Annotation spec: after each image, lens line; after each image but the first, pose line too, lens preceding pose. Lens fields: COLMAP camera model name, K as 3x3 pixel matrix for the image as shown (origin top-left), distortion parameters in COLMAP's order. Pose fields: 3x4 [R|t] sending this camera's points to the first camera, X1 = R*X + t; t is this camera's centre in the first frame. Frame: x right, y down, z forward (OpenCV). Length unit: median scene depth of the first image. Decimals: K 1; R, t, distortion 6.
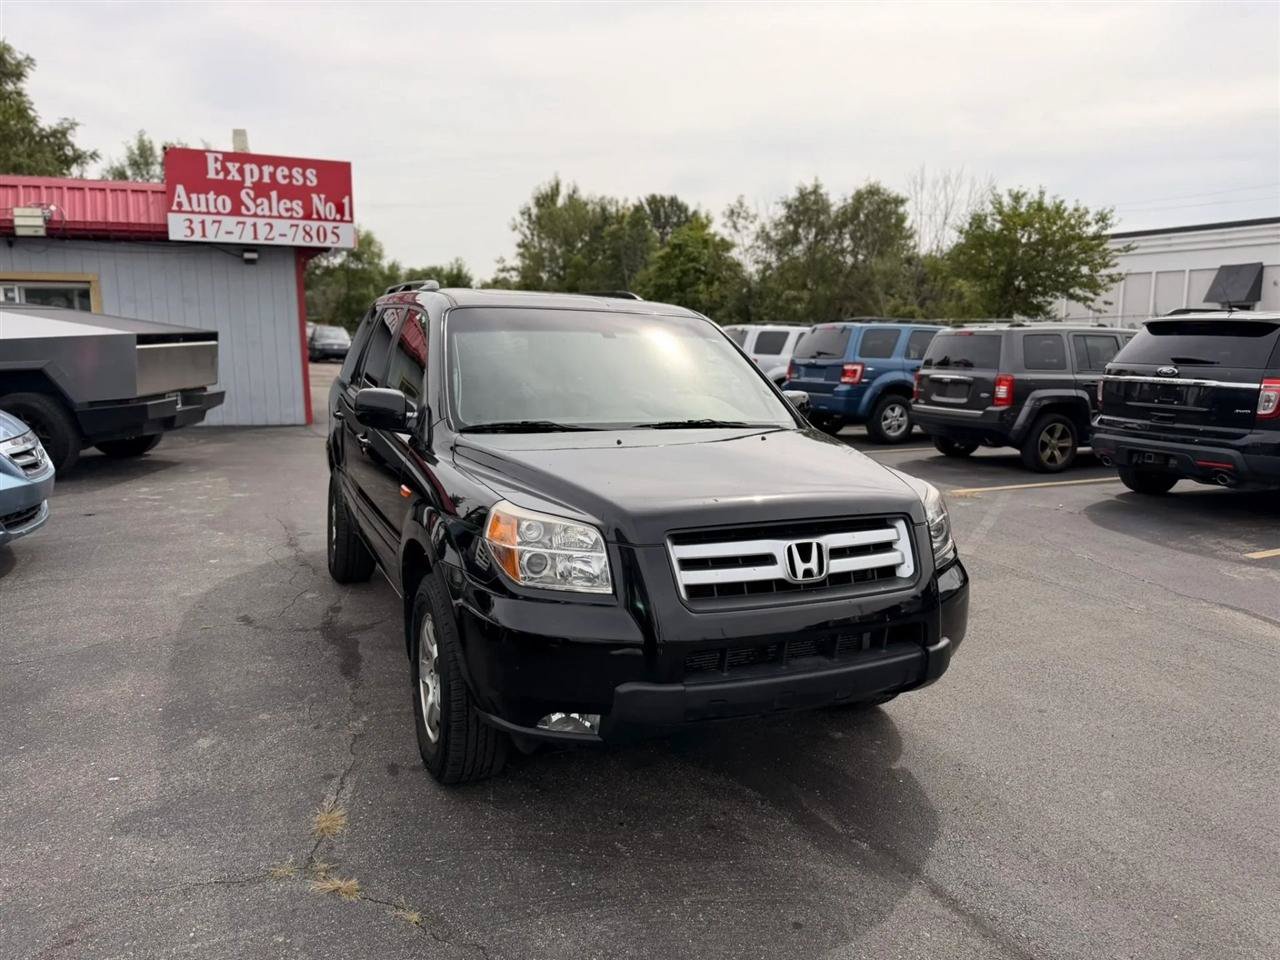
lens RADIAL K [[909.0, 0, 647.3], [0, 909.0, 470.2], [0, 0, 1]] dist [0.022038, -0.030758]
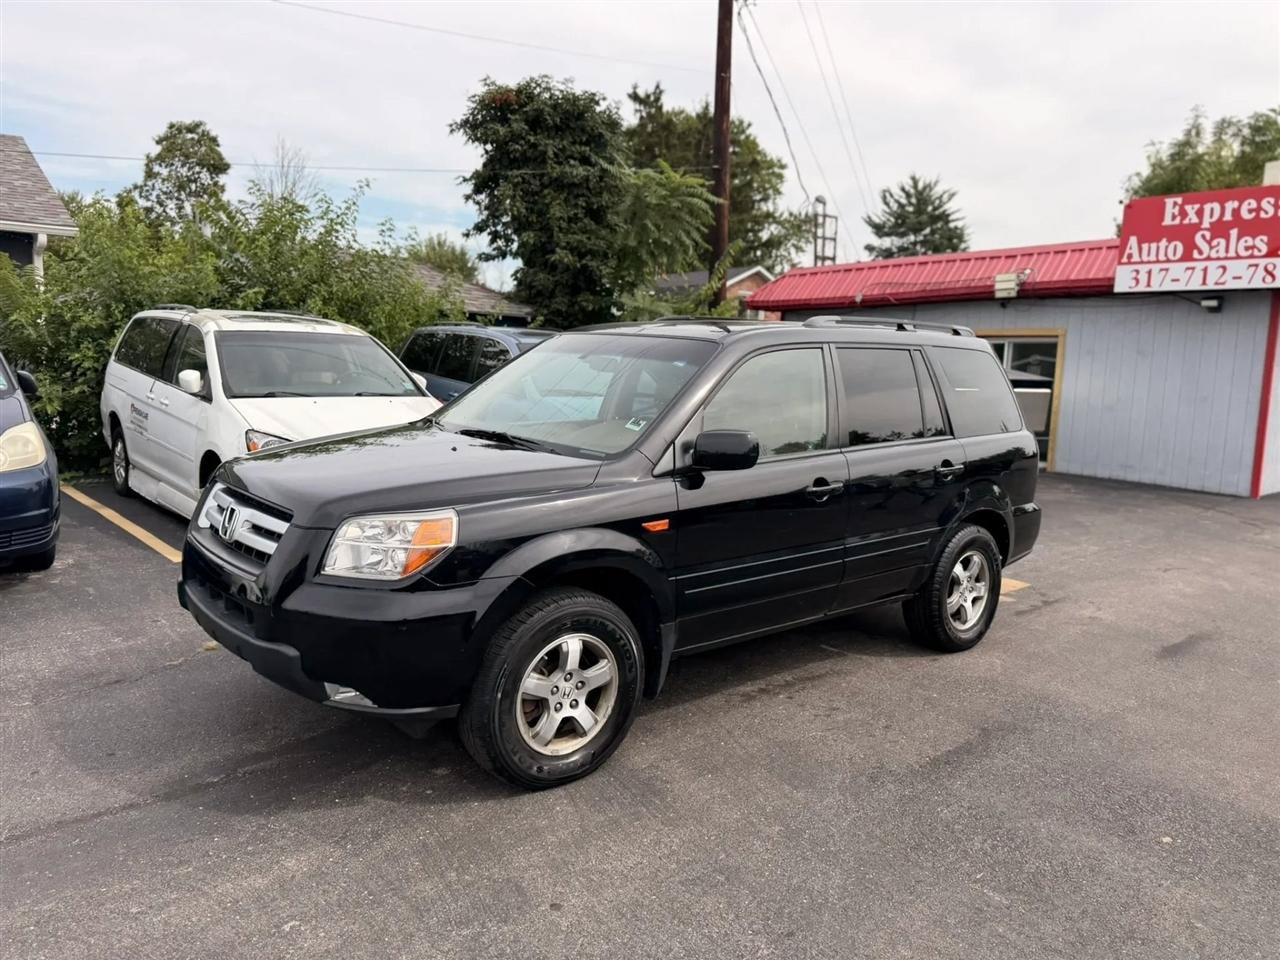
lens RADIAL K [[909.0, 0, 644.9], [0, 909.0, 482.5], [0, 0, 1]] dist [0.022038, -0.030758]
pose [[0.269764, 0.125844, -0.954668, 0.322375], [-0.180770, 0.980415, 0.078157, -0.032241], [0.945806, 0.151492, 0.287229, 0.253329]]
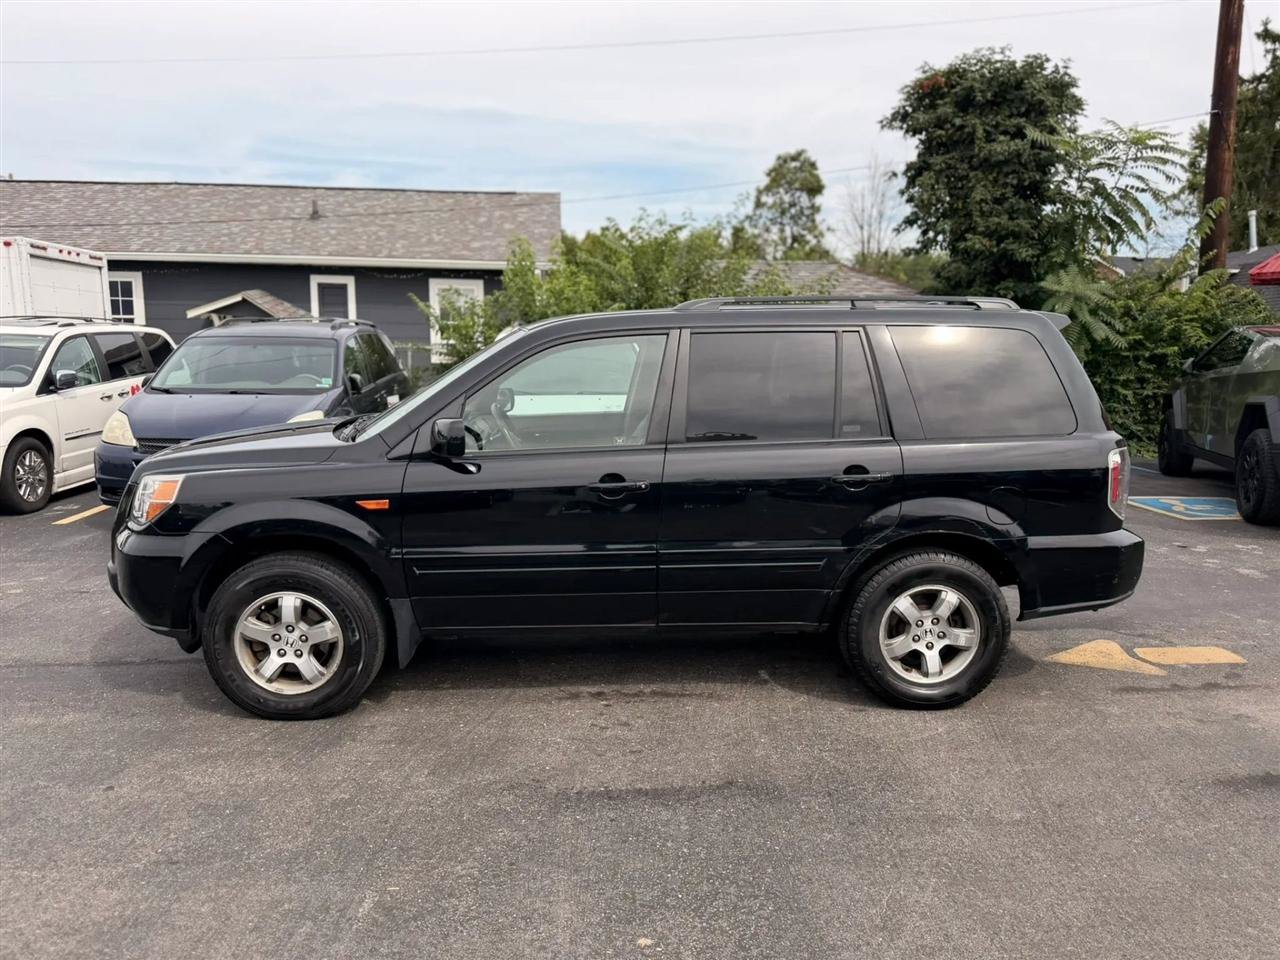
lens RADIAL K [[909.0, 0, 638.5], [0, 909.0, 481.1], [0, 0, 1]] dist [0.022038, -0.030758]
pose [[-0.368349, 0.116731, -0.922330, 0.305291], [-0.155289, 0.970423, 0.184835, -0.074247], [0.916627, 0.211312, -0.339327, 0.514199]]
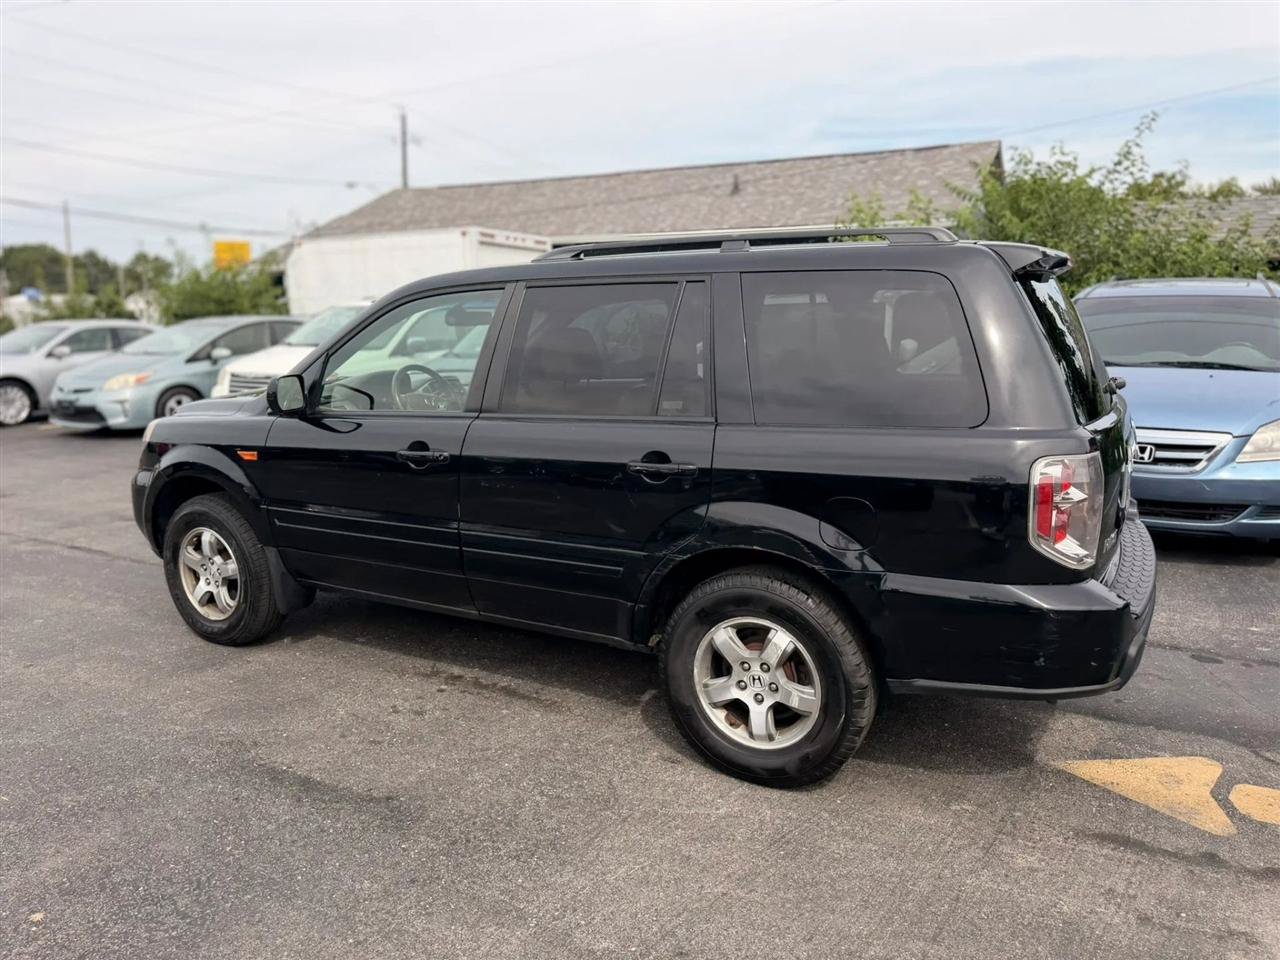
lens RADIAL K [[909.0, 0, 645.5], [0, 909.0, 468.8], [0, 0, 1]] dist [0.022038, -0.030758]
pose [[-0.807337, 0.082445, -0.584303, 0.139330], [-0.101674, 0.955948, 0.275367, -0.095359], [0.581265, 0.281722, -0.763390, 0.658545]]
